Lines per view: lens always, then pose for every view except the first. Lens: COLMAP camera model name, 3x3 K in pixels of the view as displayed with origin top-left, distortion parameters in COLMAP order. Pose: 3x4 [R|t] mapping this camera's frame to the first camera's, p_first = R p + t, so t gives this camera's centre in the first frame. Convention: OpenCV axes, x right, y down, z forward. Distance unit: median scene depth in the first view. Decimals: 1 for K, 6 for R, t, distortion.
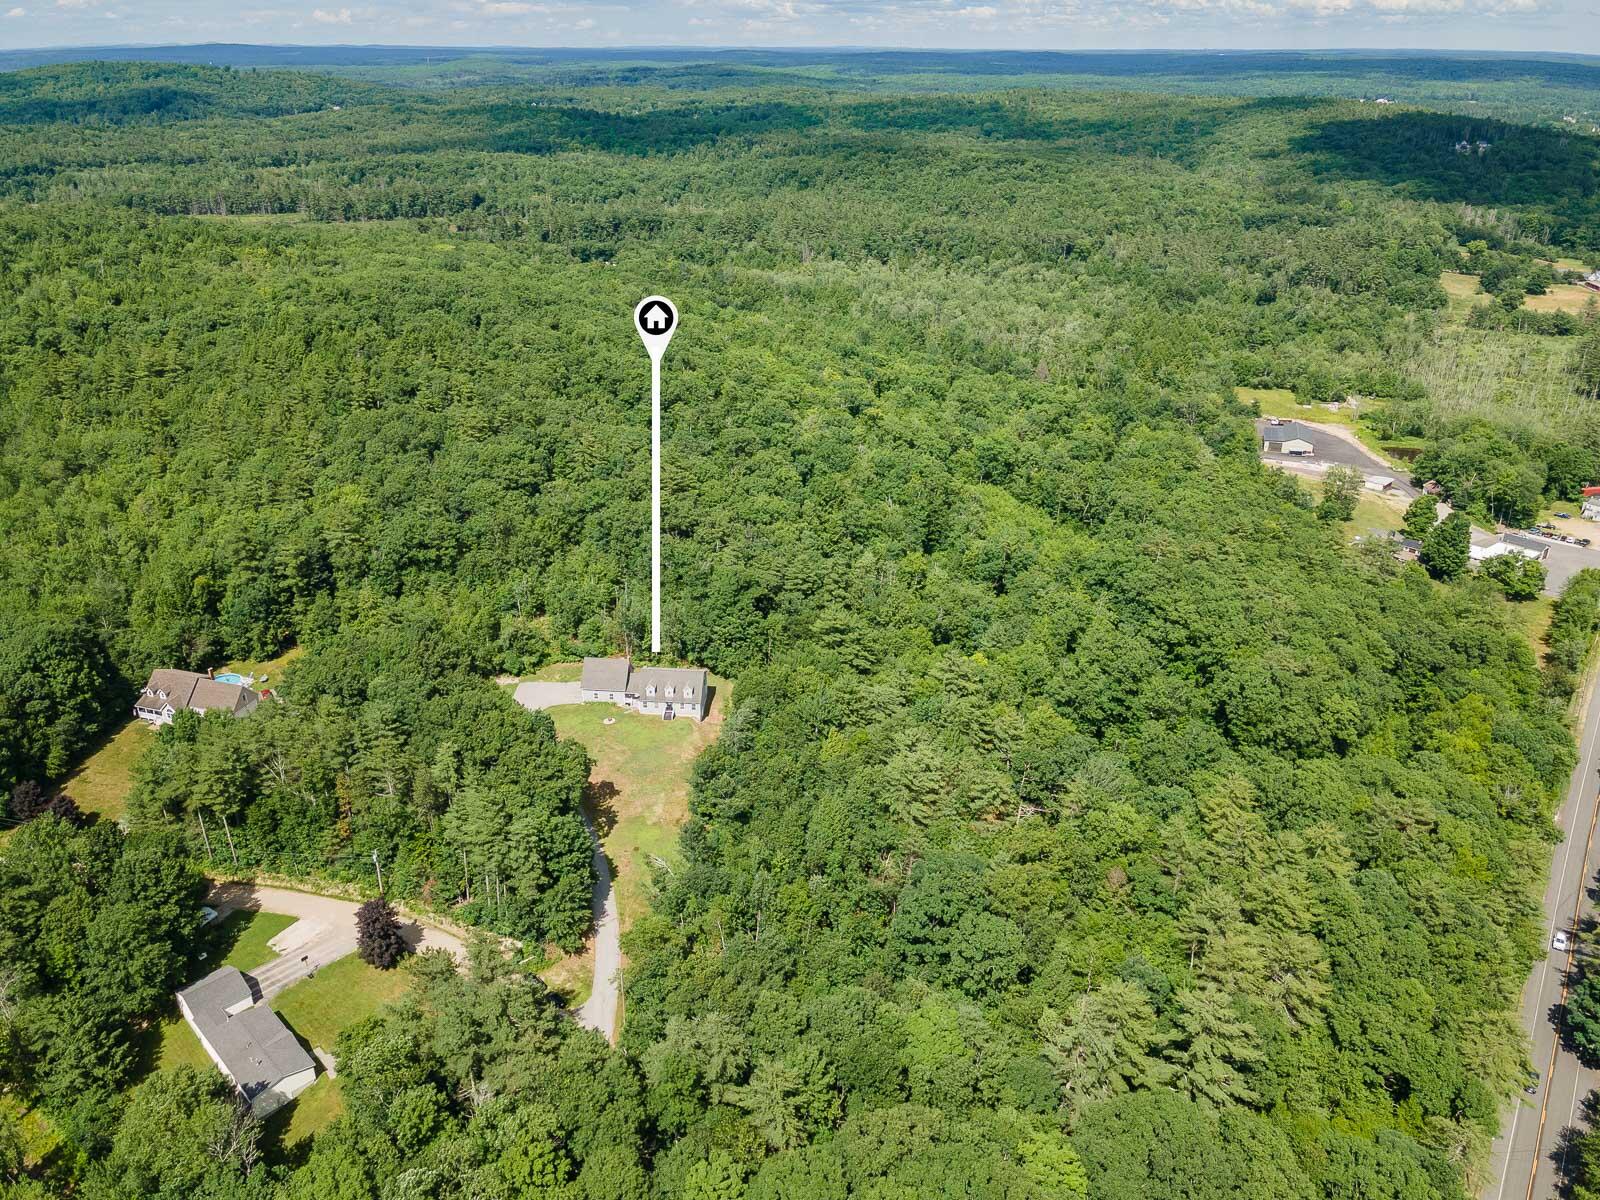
lens RADIAL K [[1207.7, 0, 800.0], [0, 1207.7, 600.0], [0, 0, 1]] dist [-0.020776, 0.045529]
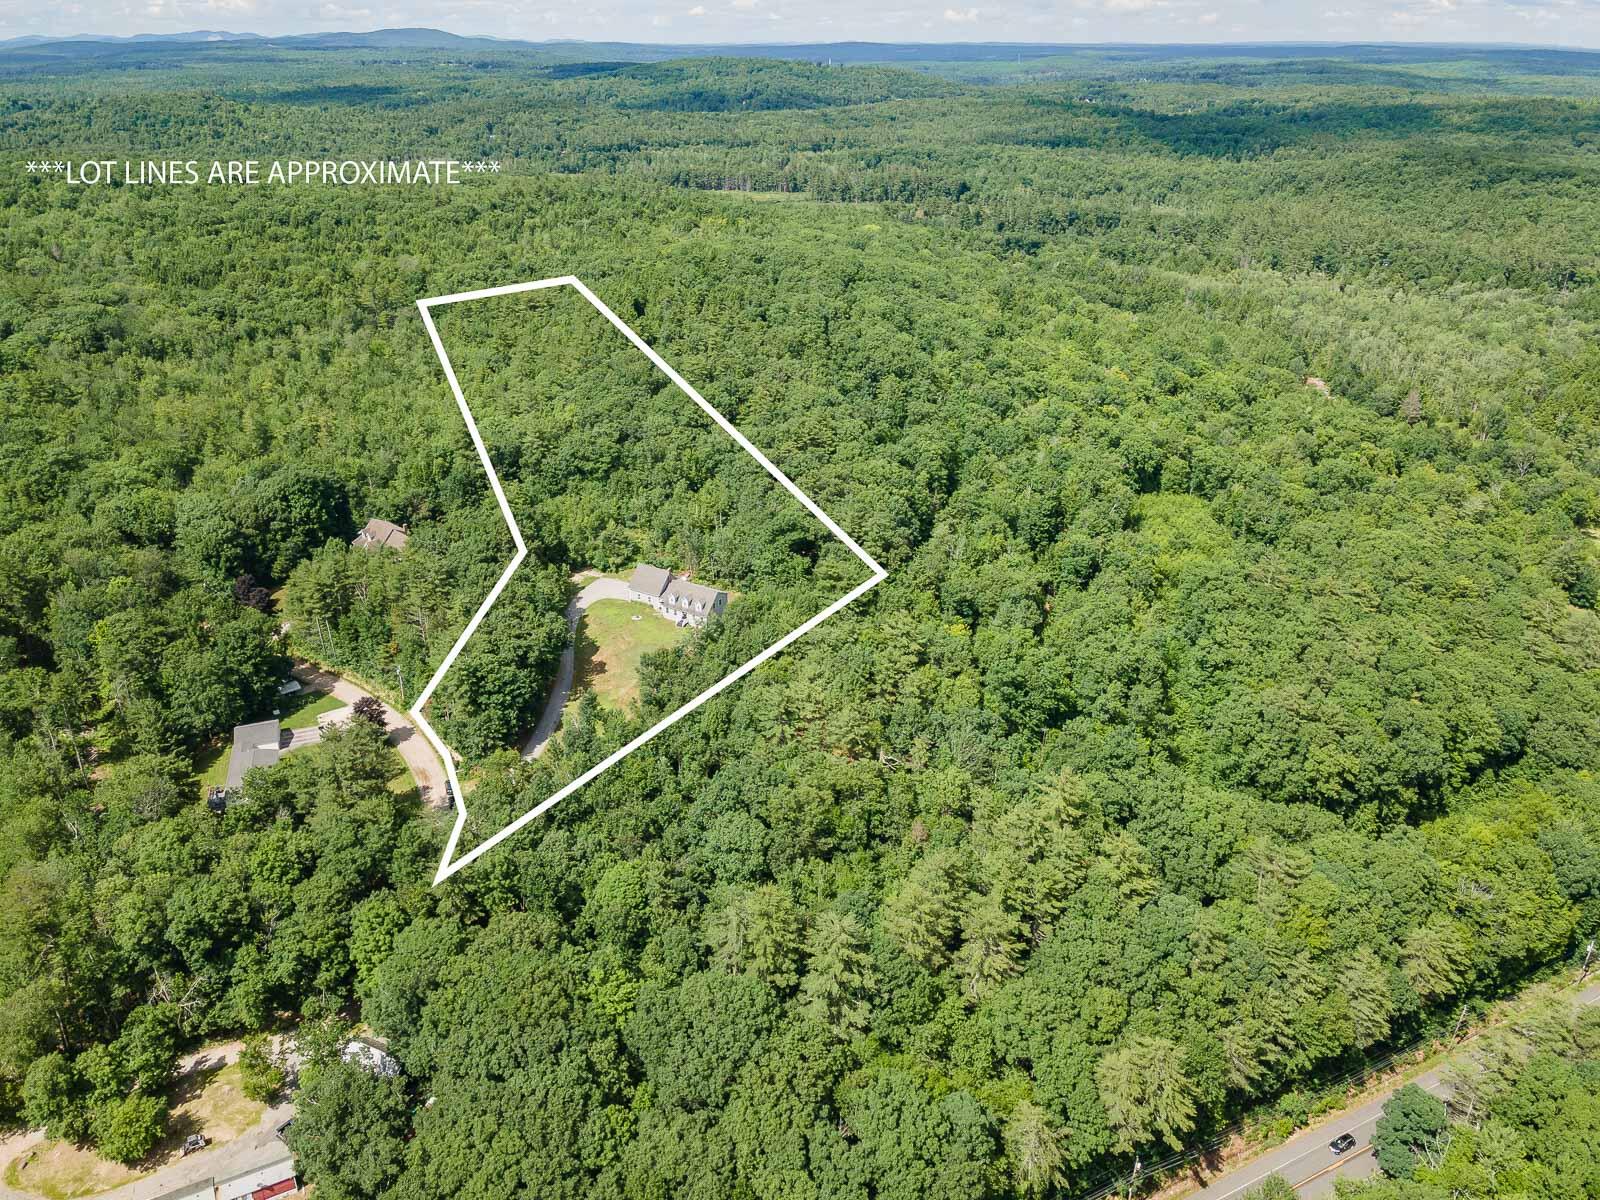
lens RADIAL K [[1207.7, 0, 800.0], [0, 1207.7, 600.0], [0, 0, 1]] dist [-0.020776, 0.045529]
pose [[0.899451, 0.184253, -0.396280, 0.414192], [-0.183138, 0.982231, 0.041019, 0.005845], [0.396797, 0.035680, 0.917213, -0.011303]]
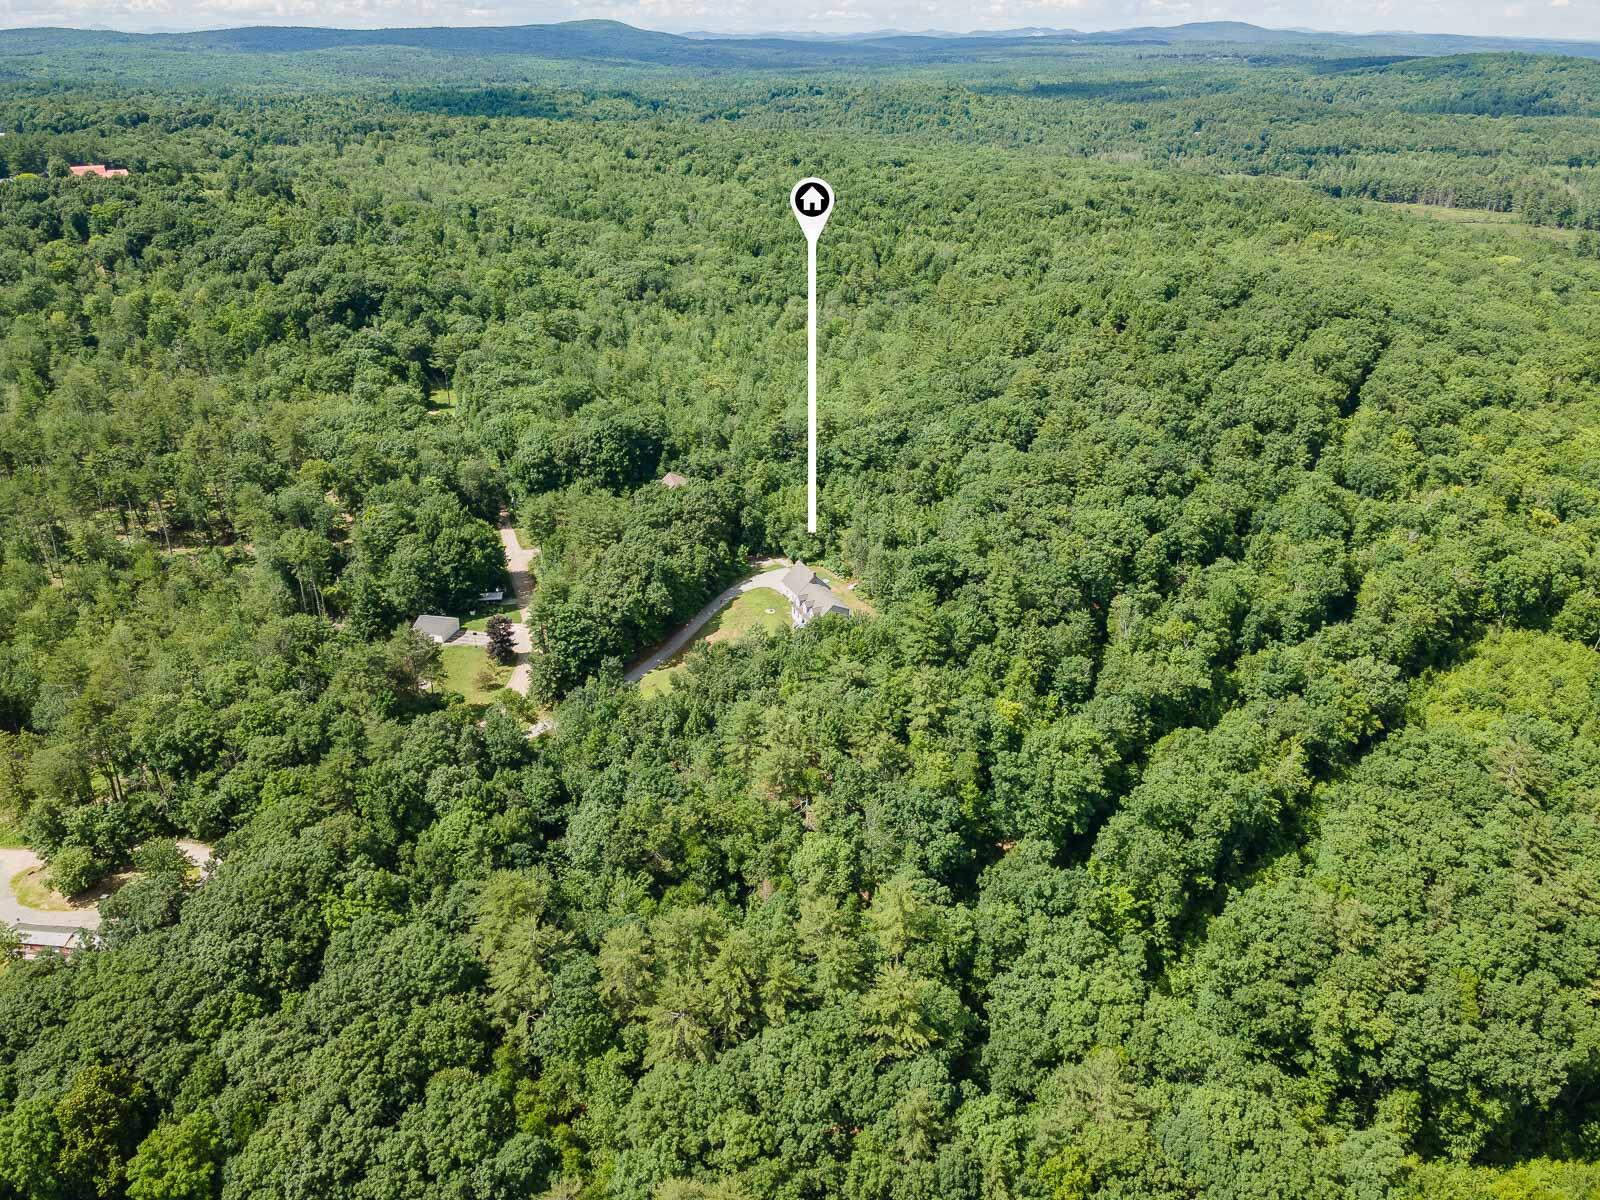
lens RADIAL K [[1207.7, 0, 800.0], [0, 1207.7, 600.0], [0, 0, 1]] dist [-0.020776, 0.045529]
pose [[0.503130, 0.366823, -0.782497, 0.722692], [-0.361053, 0.911862, 0.195318, -0.140286], [0.785176, 0.184252, 0.591227, 0.298574]]
